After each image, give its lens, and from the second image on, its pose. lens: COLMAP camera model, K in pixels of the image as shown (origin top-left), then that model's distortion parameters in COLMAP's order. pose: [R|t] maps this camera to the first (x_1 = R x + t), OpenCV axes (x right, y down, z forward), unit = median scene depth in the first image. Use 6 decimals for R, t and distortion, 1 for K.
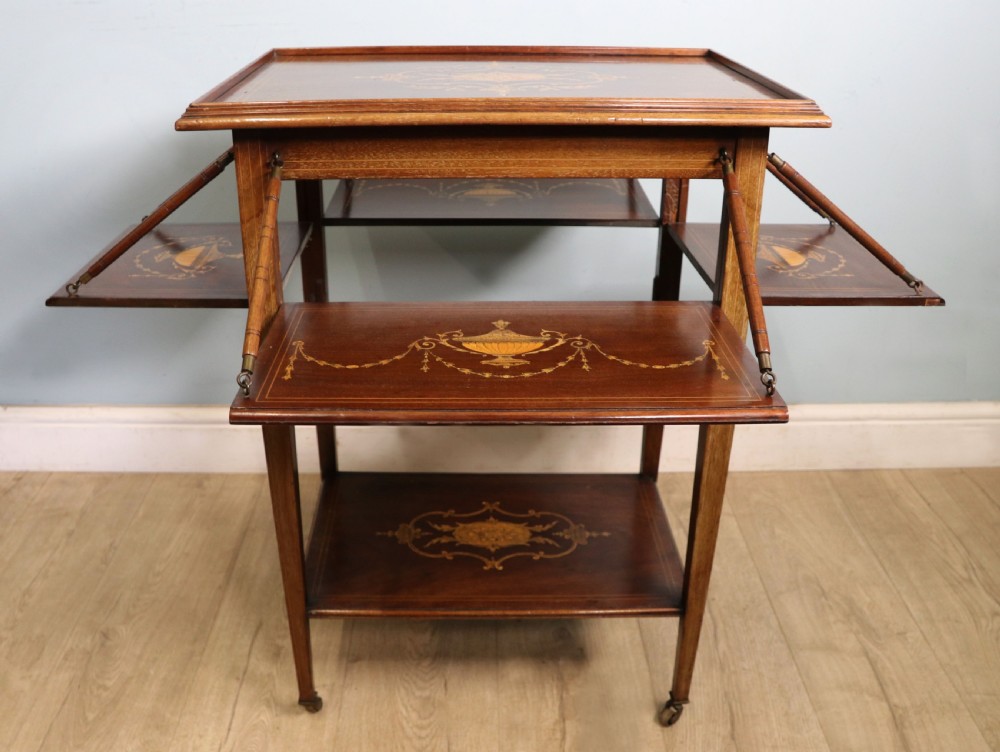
lens RADIAL K [[967.8, 0, 452.0], [0, 967.8, 376.2], [0, 0, 1]] dist [-0.154685, 0.000000]
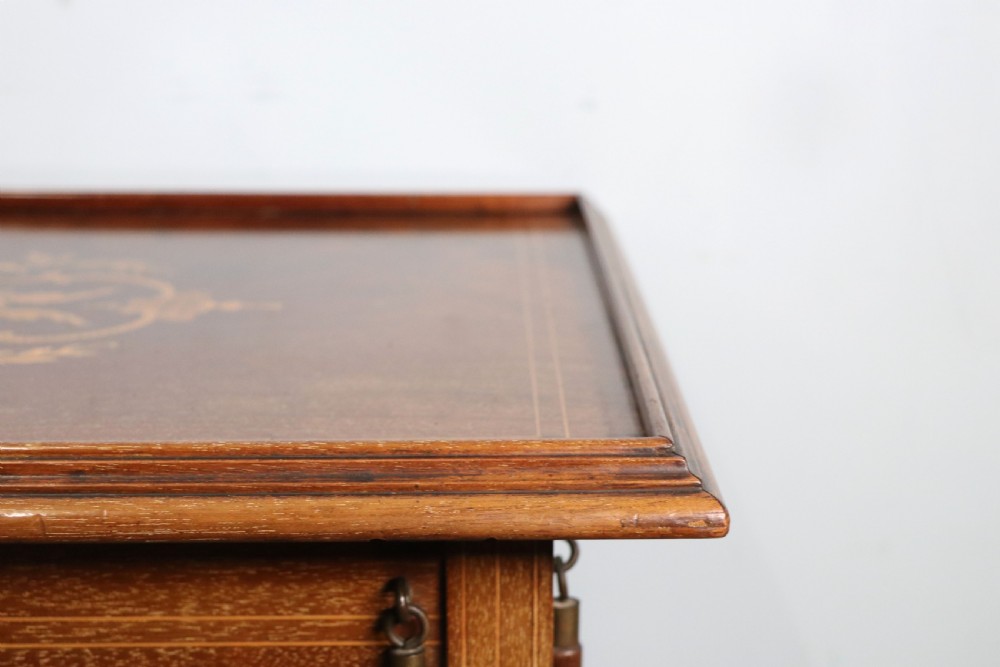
lens RADIAL K [[1847.1, 0, 494.8], [0, 1847.1, 337.7], [0, 0, 1]] dist [0.016471, 0.000000]
pose [[0.999671, -0.003709, 0.025378, 0.249625], [0.008115, 0.984393, -0.175795, -0.176230], [-0.024330, 0.175943, 0.984100, 0.336961]]
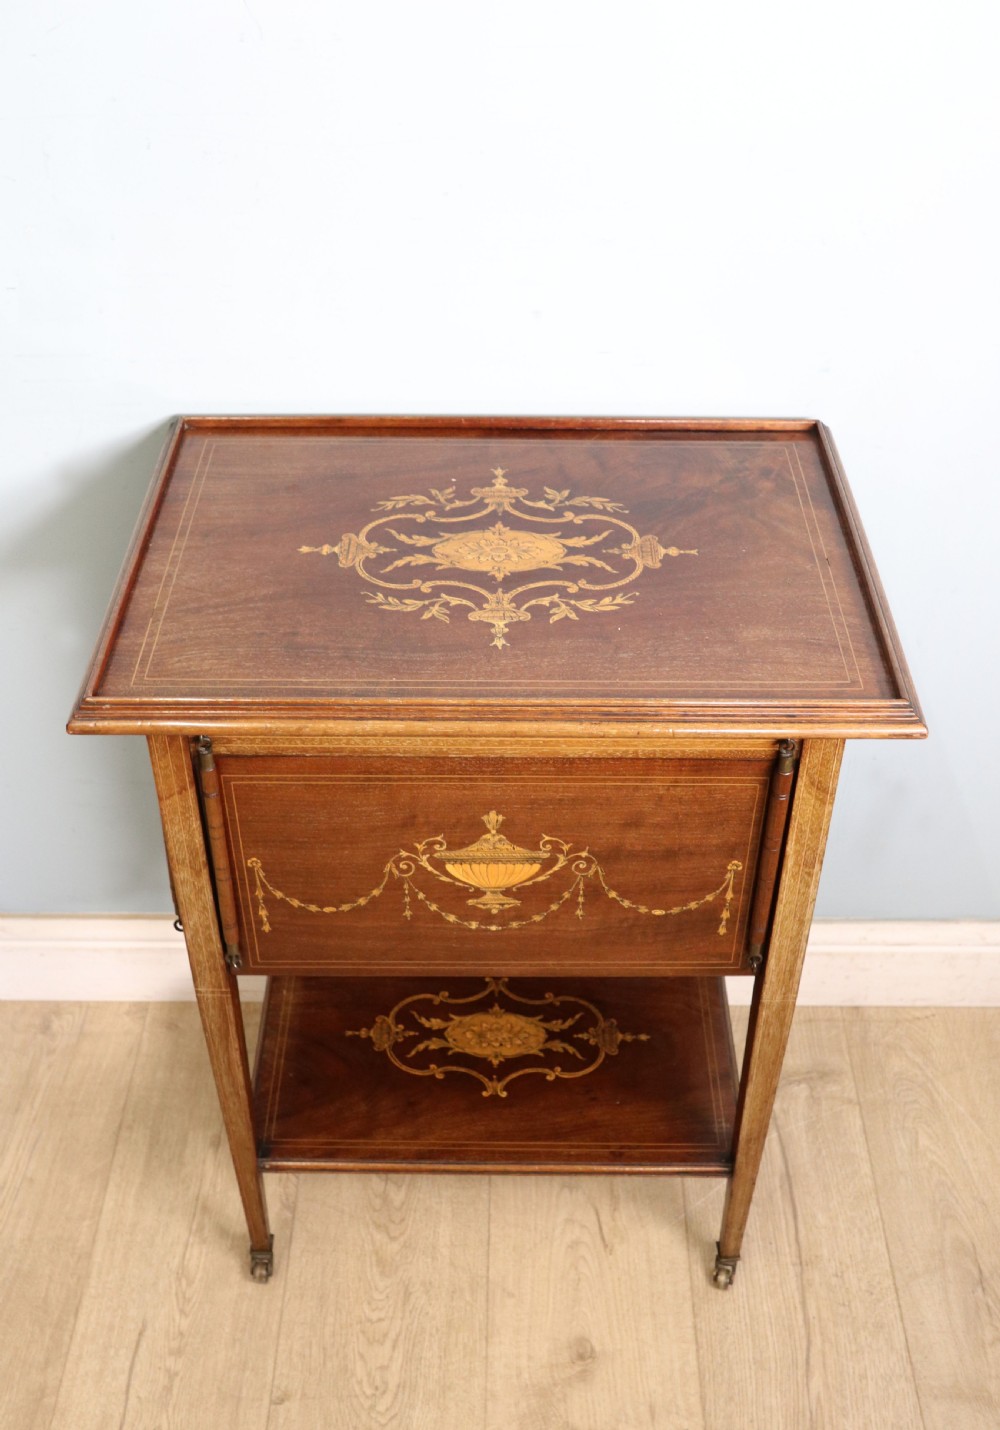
lens RADIAL K [[1563.3, 0, 463.3], [0, 1563.3, 730.7], [0, 0, 1]] dist [-0.057388, 0.000000]
pose [[0.999864, 0.008484, -0.014144, 0.037166], [-0.004683, 0.968293, 0.249773, -0.455686], [0.015815, -0.249673, 0.968201, -0.176659]]
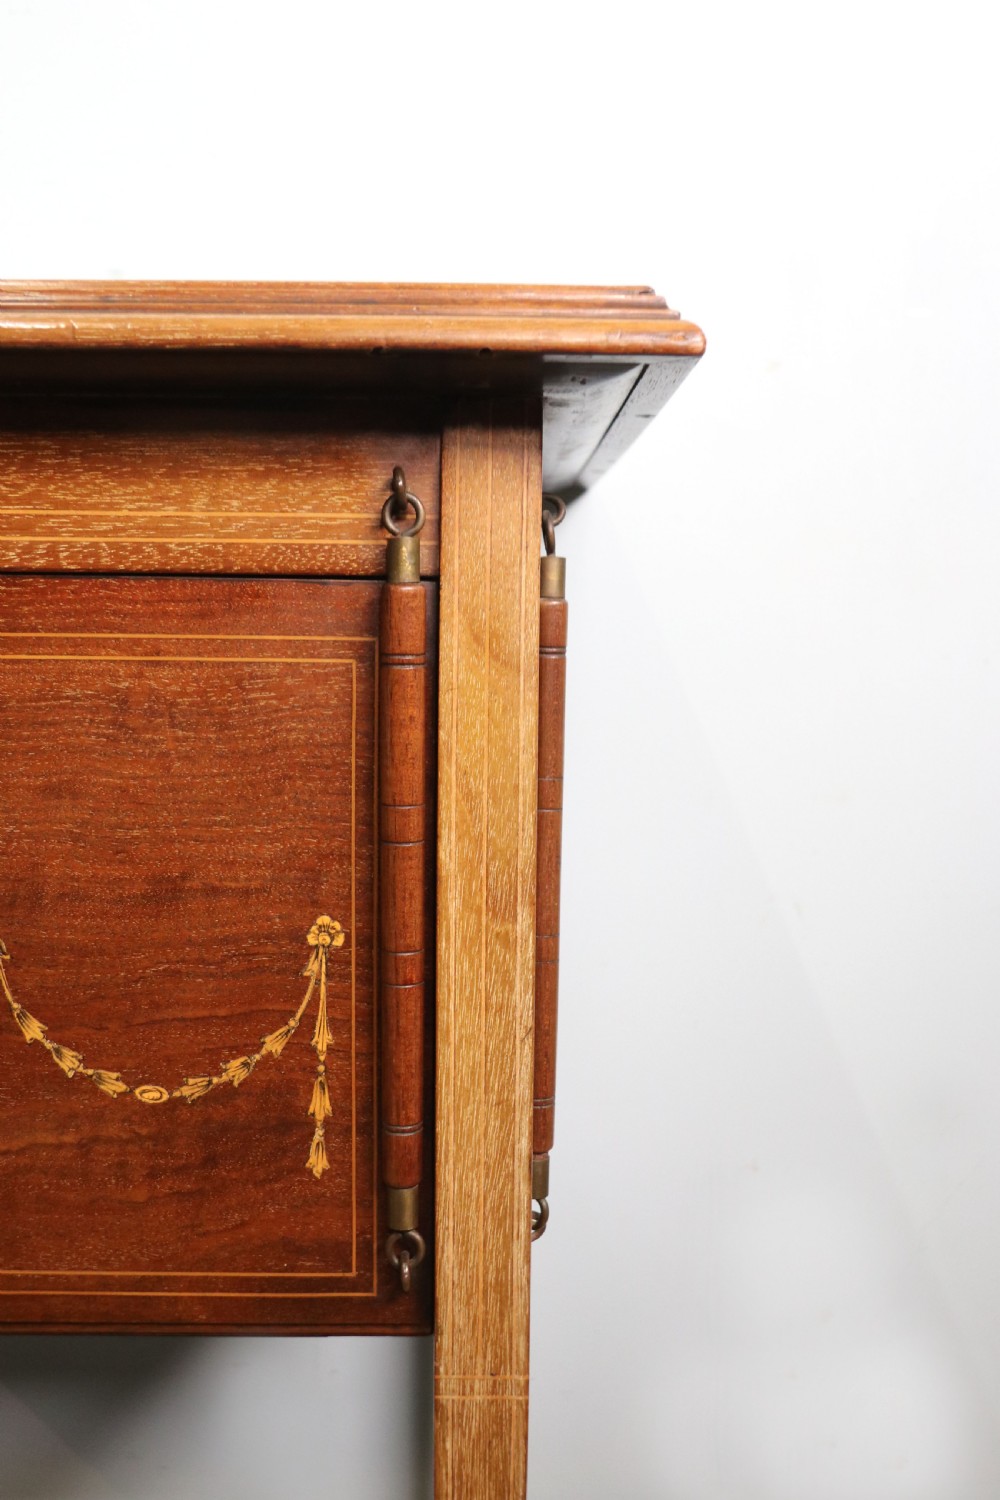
lens RADIAL K [[1715.2, 0, 429.1], [0, 1715.2, 741.2], [0, 0, 1]] dist [-0.054644, 0.000000]
pose [[0.999805, 0.018622, -0.006497, 0.250028], [-0.019722, 0.941279, -0.337053, 0.033466], [-0.000161, 0.337116, 0.941463, 0.399737]]
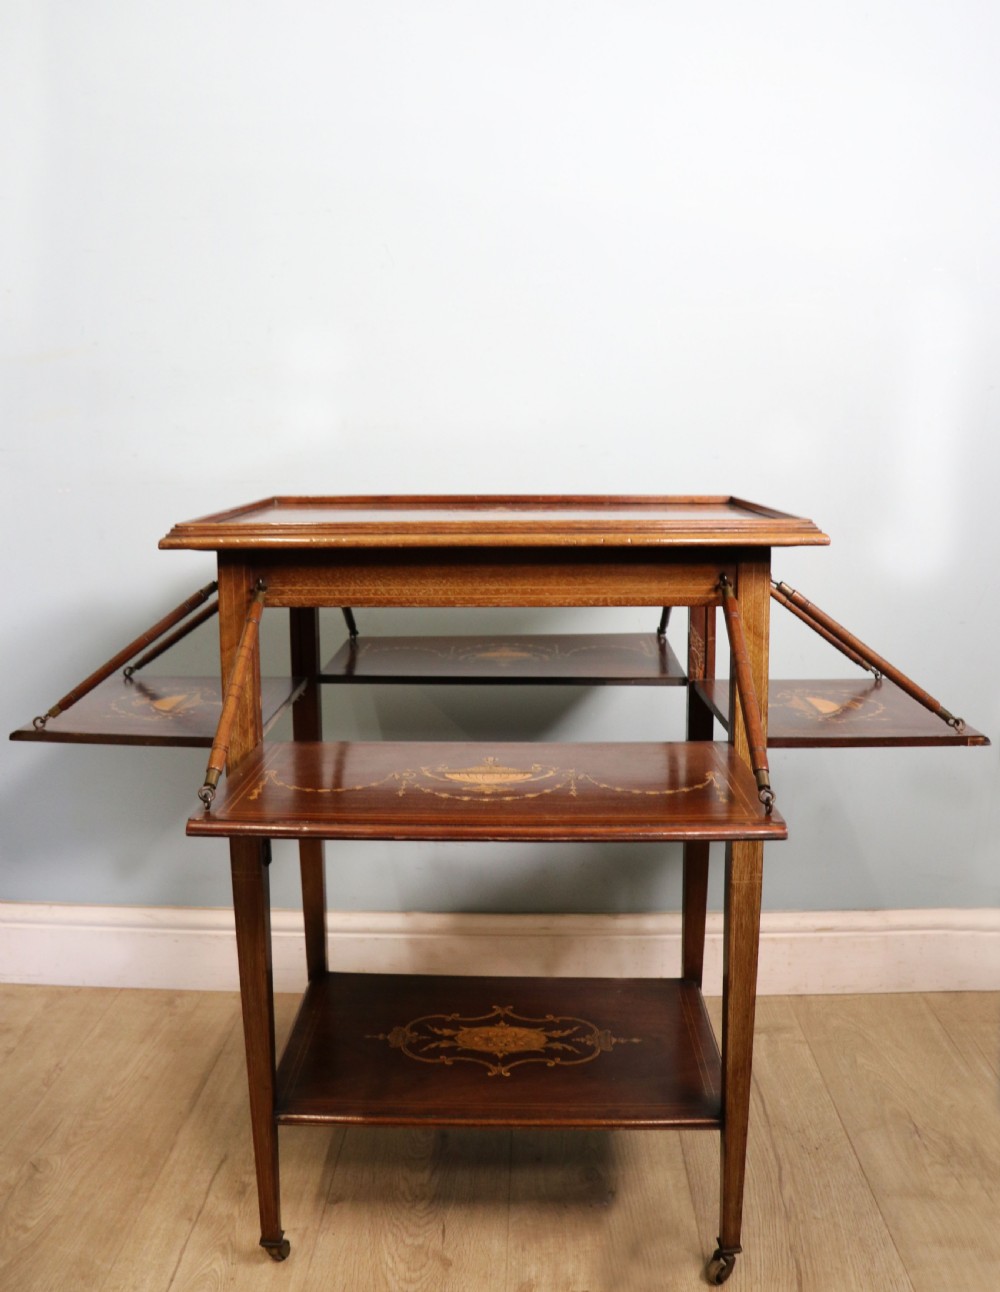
lens RADIAL K [[1168.5, 0, 495.8], [0, 1168.5, 574.6], [0, 0, 1]] dist [-0.148658, 0.065687]
pose [[0.999792, 0.003334, -0.020126, 0.066114], [-0.009574, 0.947848, -0.318580, 0.114375], [0.018014, 0.318706, 0.947682, -0.099524]]
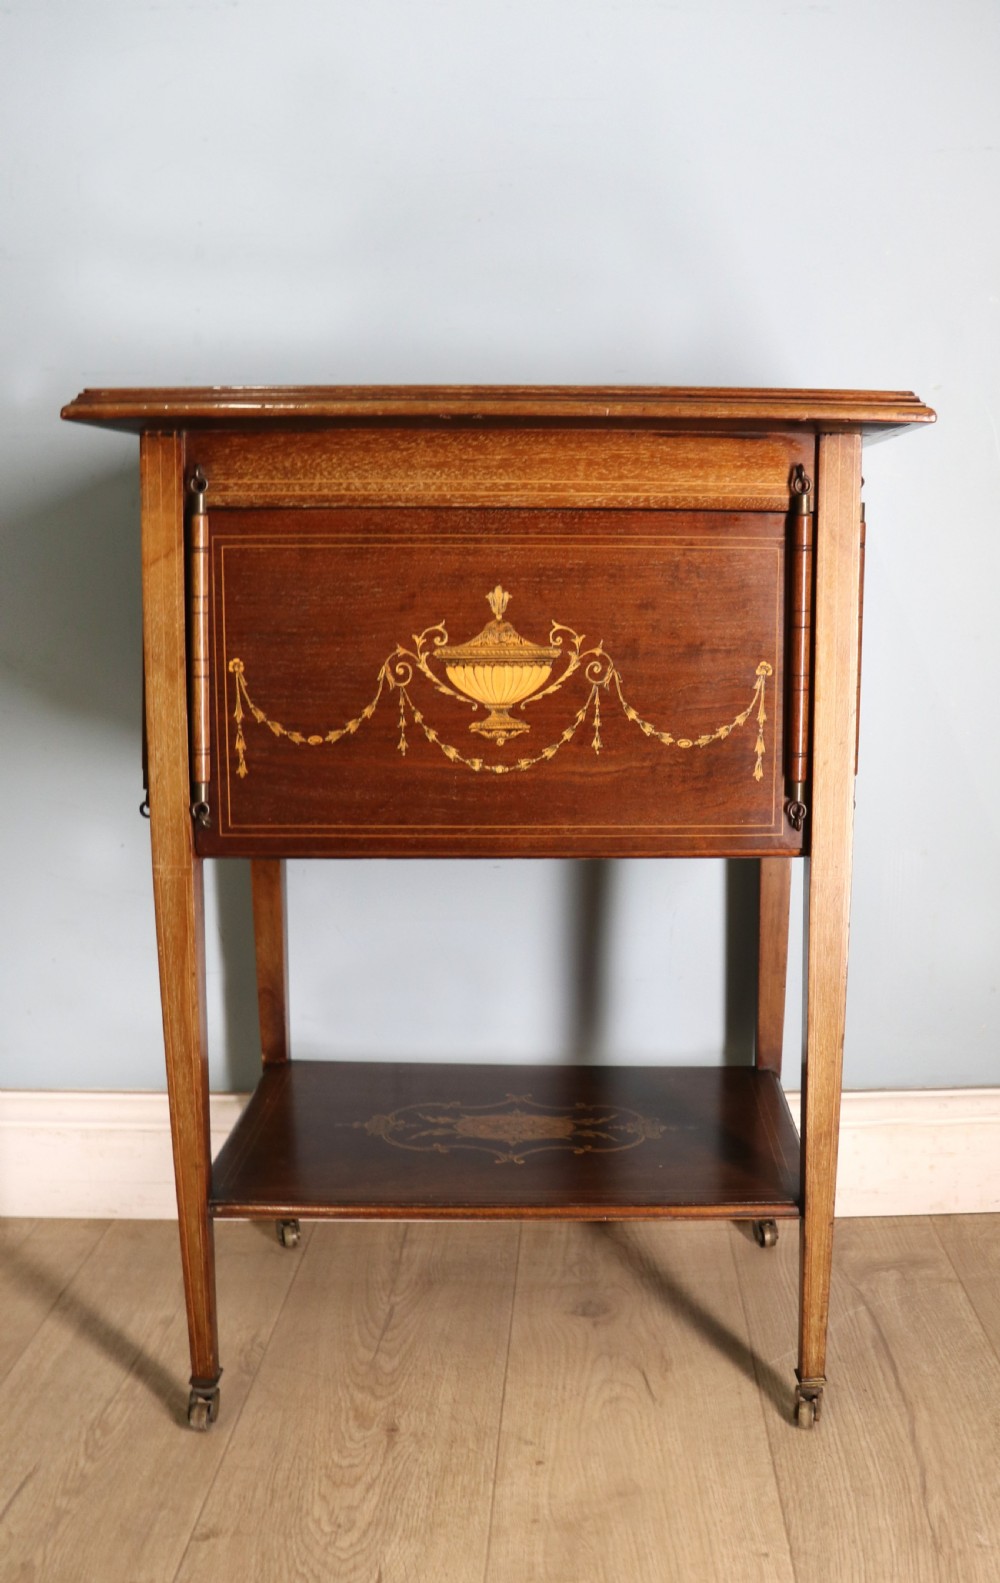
lens RADIAL K [[1514.2, 0, 640.6], [0, 1514.2, 756.2], [0, 0, 1]] dist [-0.127542, 0.000000]
pose [[0.999000, 0.011968, 0.043090, 0.094169], [0.001733, 0.952441, -0.304720, 0.277078], [-0.044687, 0.304489, 0.951467, -0.040050]]
